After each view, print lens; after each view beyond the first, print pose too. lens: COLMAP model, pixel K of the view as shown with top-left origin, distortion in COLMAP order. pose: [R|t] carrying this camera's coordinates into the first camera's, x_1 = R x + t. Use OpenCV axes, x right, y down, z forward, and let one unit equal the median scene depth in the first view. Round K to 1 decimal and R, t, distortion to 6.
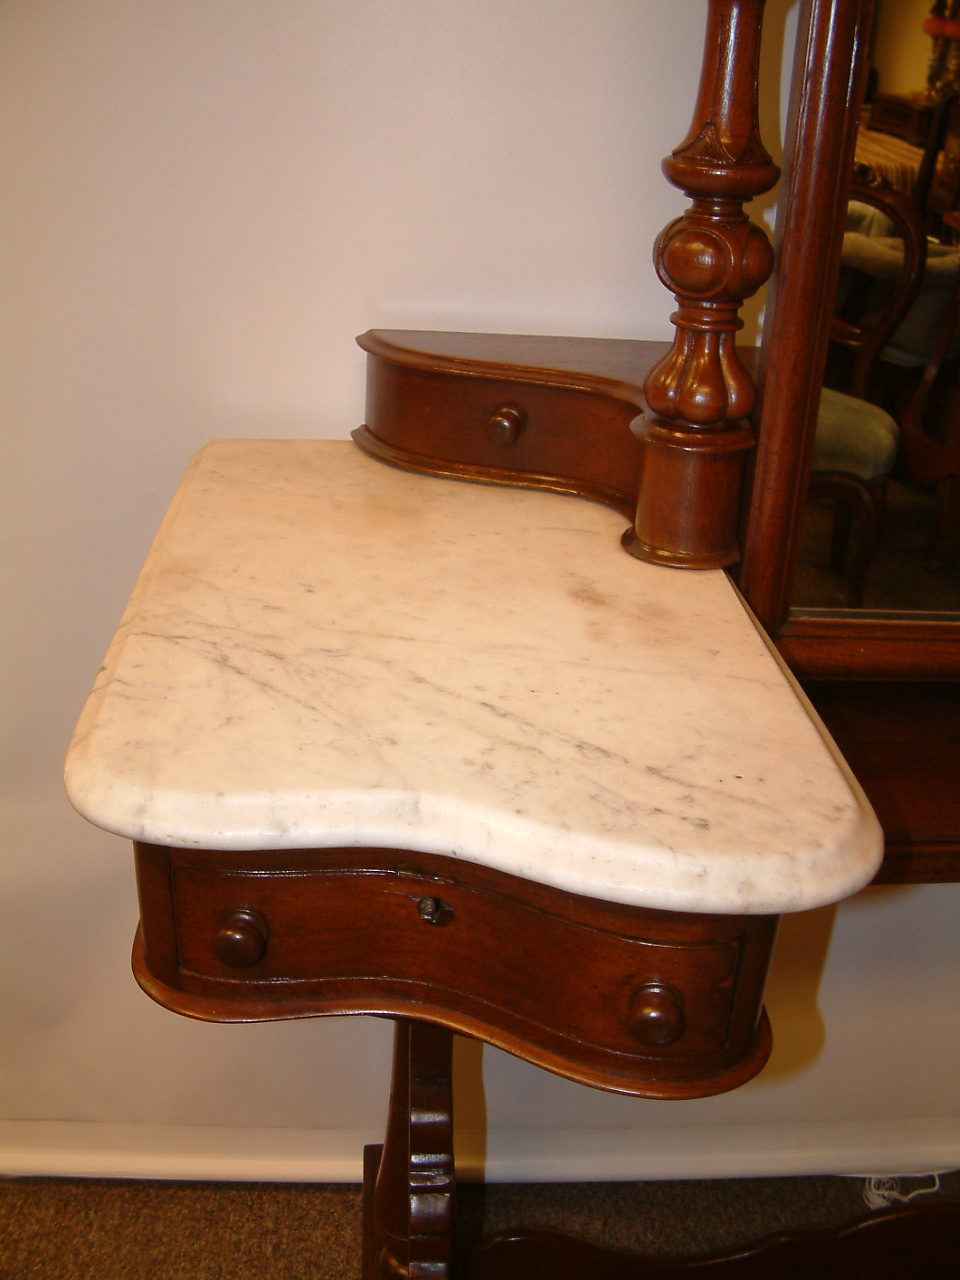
lens RADIAL K [[1346.2, 0, 484.5], [0, 1346.2, 664.1], [0, 0, 1]] dist [-0.201618, 0.106689]
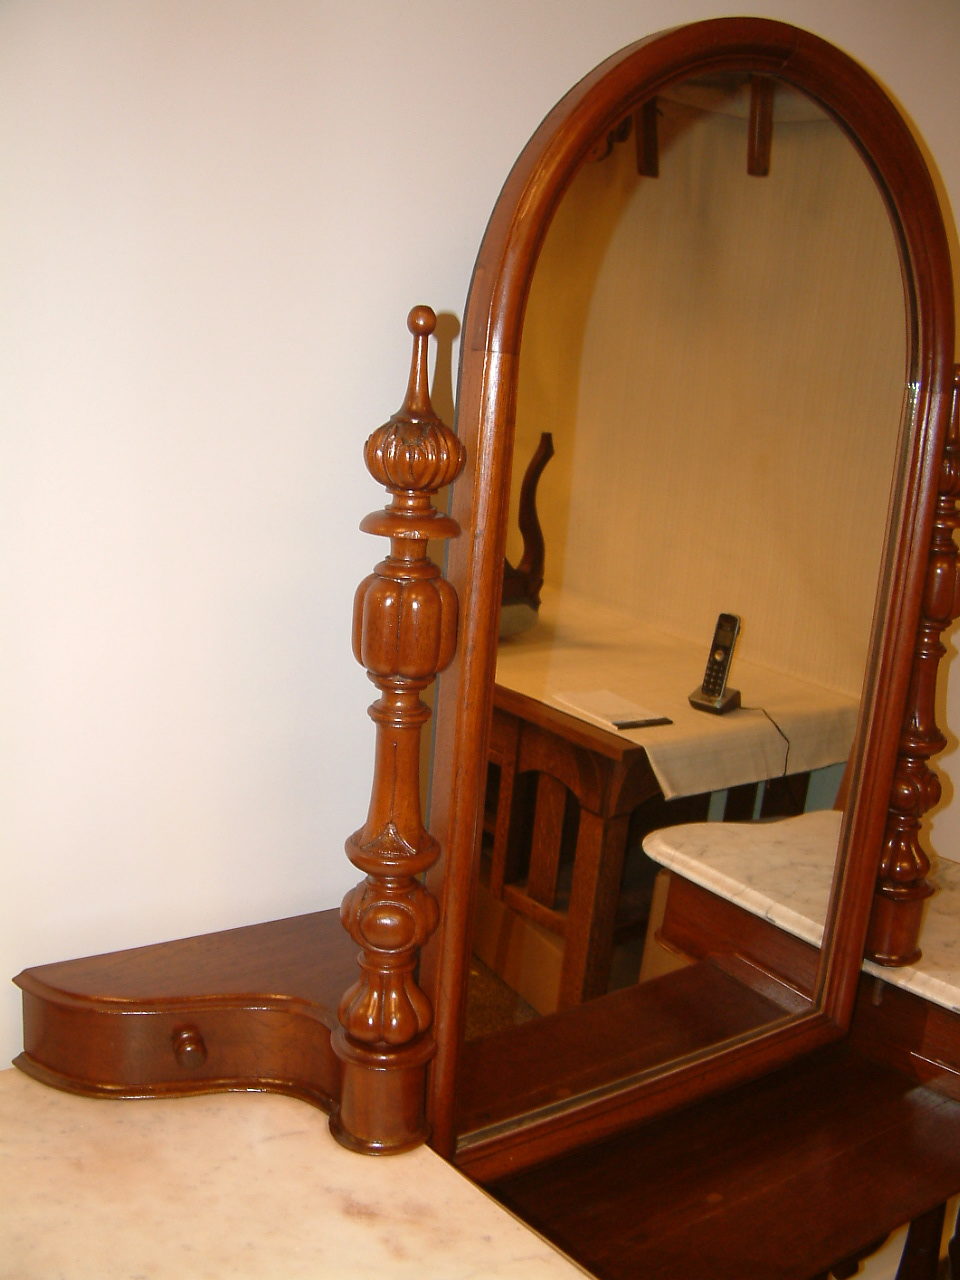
lens RADIAL K [[1346.2, 0, 484.5], [0, 1346.2, 664.1], [0, 0, 1]] dist [-0.201618, 0.106689]
pose [[0.830626, -0.115212, 0.544781, -0.414390], [0.214022, 0.969264, -0.121334, -0.364954], [-0.514058, 0.217378, 0.829754, -0.151582]]
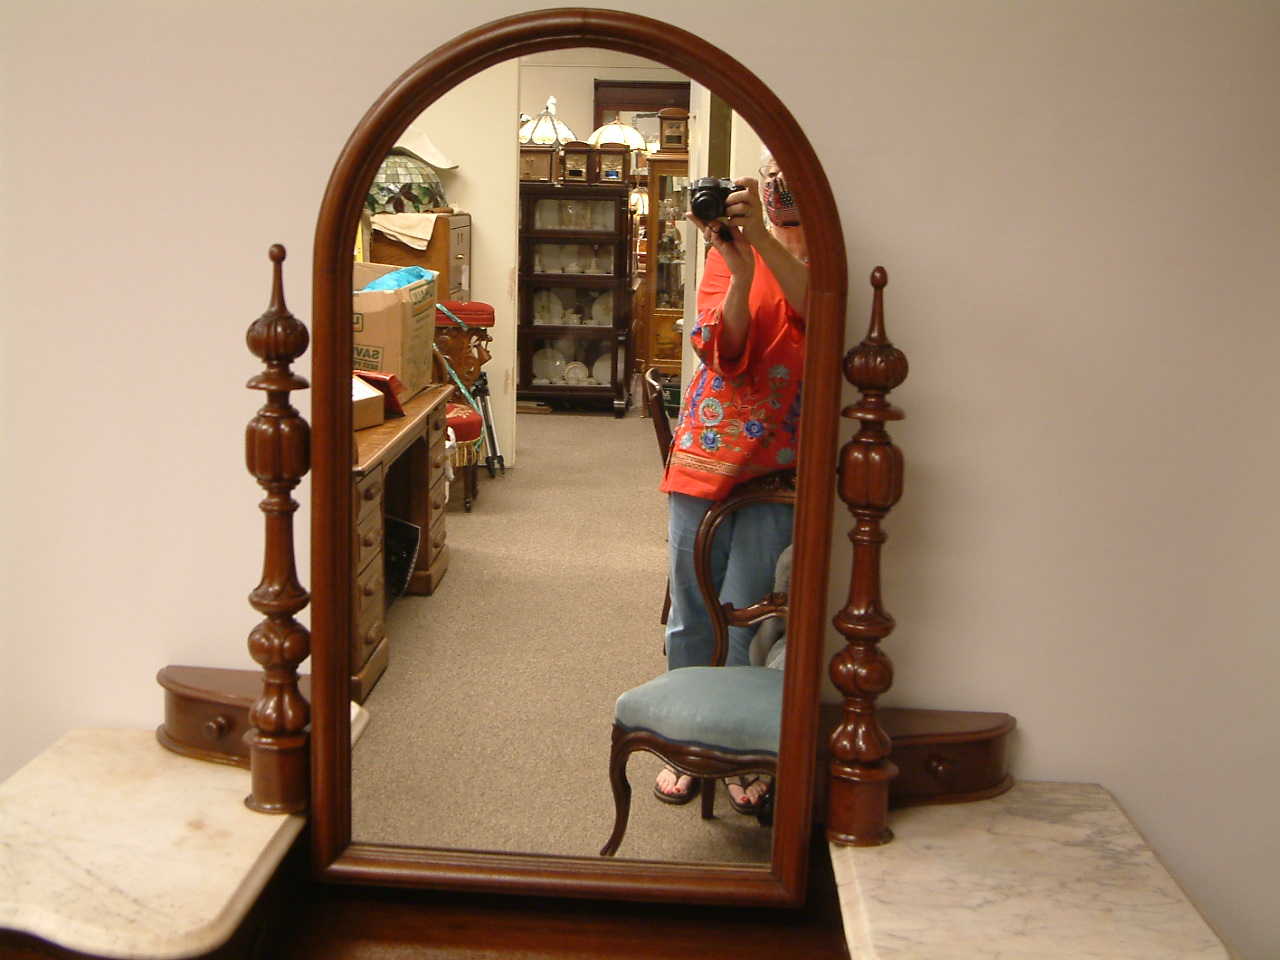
lens RADIAL K [[1576.0, 0, 609.0], [0, 1576.0, 481.8], [0, 0, 1]] dist [-0.163456, 0.313408]
pose [[0.992817, 0.006012, -0.119491, 0.901995], [-0.041235, 0.954739, -0.294573, 0.106575], [0.112311, 0.297384, 0.948129, -1.122655]]
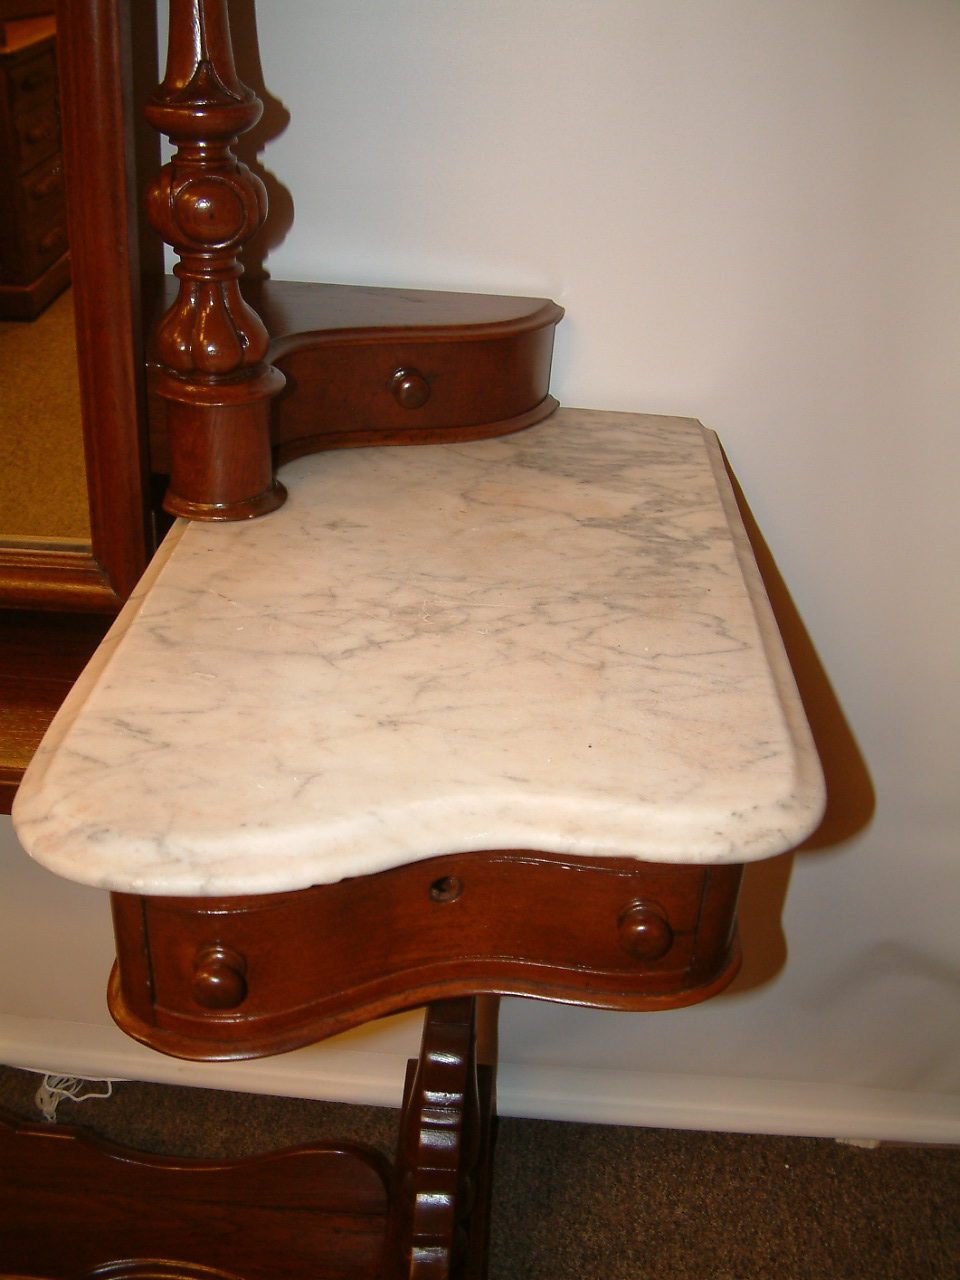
lens RADIAL K [[1363.5, 0, 436.9], [0, 1363.5, 699.6], [0, 0, 1]] dist [-0.194552, 0.025901]
pose [[0.992100, 0.064027, -0.107878, 1.290575], [-0.051948, 0.992430, 0.111285, -0.050015], [0.114186, -0.104802, 0.987916, 0.064734]]
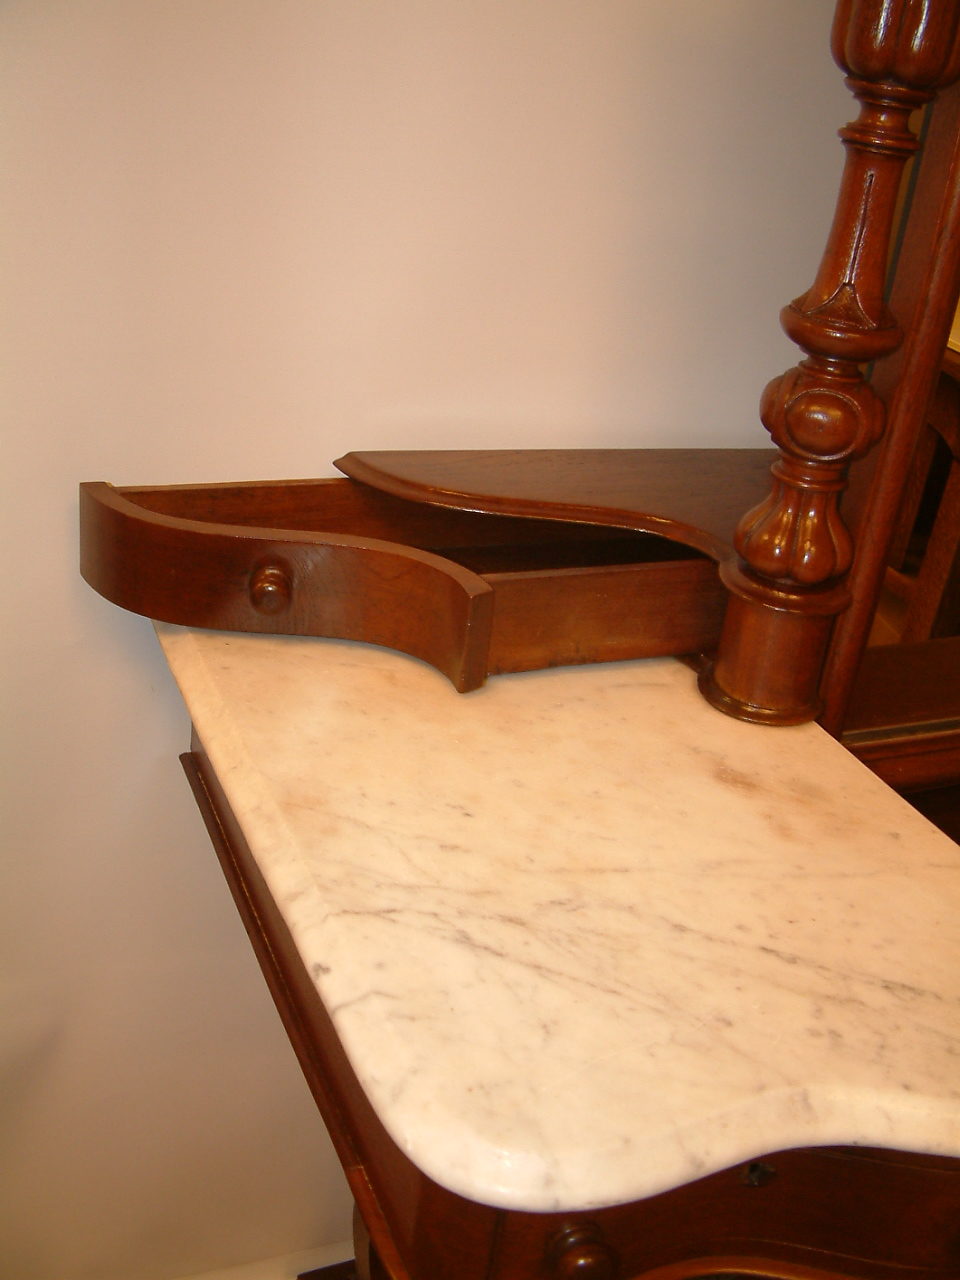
lens RADIAL K [[1346.2, 0, 484.5], [0, 1346.2, 664.1], [0, 0, 1]] dist [-0.201618, 0.106689]
pose [[0.938193, -0.094969, 0.332828, -0.400064], [0.078979, 0.994991, 0.061280, -0.204194], [-0.336980, -0.031206, 0.940994, 0.161893]]
